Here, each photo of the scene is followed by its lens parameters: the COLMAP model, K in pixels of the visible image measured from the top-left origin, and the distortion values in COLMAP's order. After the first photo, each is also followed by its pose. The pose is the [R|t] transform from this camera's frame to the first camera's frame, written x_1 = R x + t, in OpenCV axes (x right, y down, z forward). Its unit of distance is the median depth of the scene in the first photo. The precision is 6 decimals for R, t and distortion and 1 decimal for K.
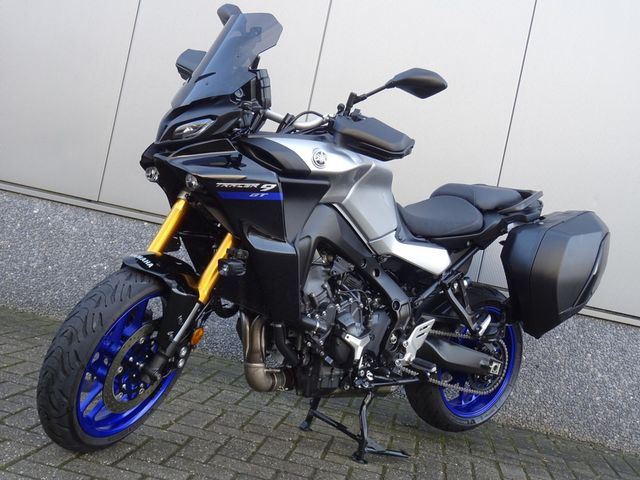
lens RADIAL K [[772.1, 0, 324.2], [0, 772.1, 238.6], [0, 0, 1]] dist [0.041445, 0.000000]
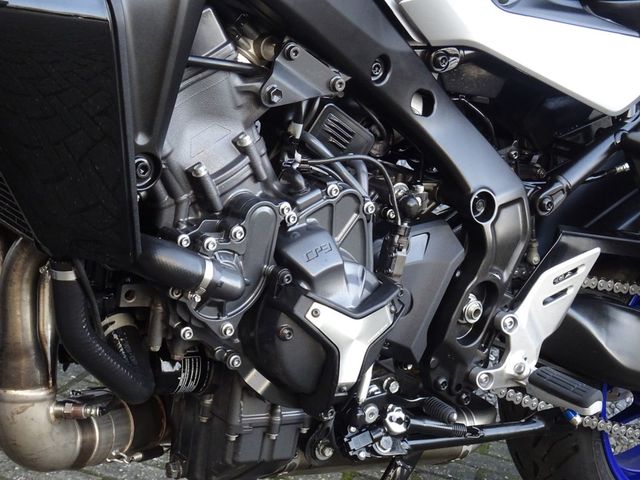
lens RADIAL K [[1248.7, 0, 317.8], [0, 1248.7, 238.0], [0, 0, 1]] dist [-0.057218, 0.000000]
pose [[0.998618, 0.018265, -0.049274, 0.052022], [-0.011804, 0.991657, 0.128360, 0.035089], [0.051207, -0.127601, 0.990503, 0.500470]]
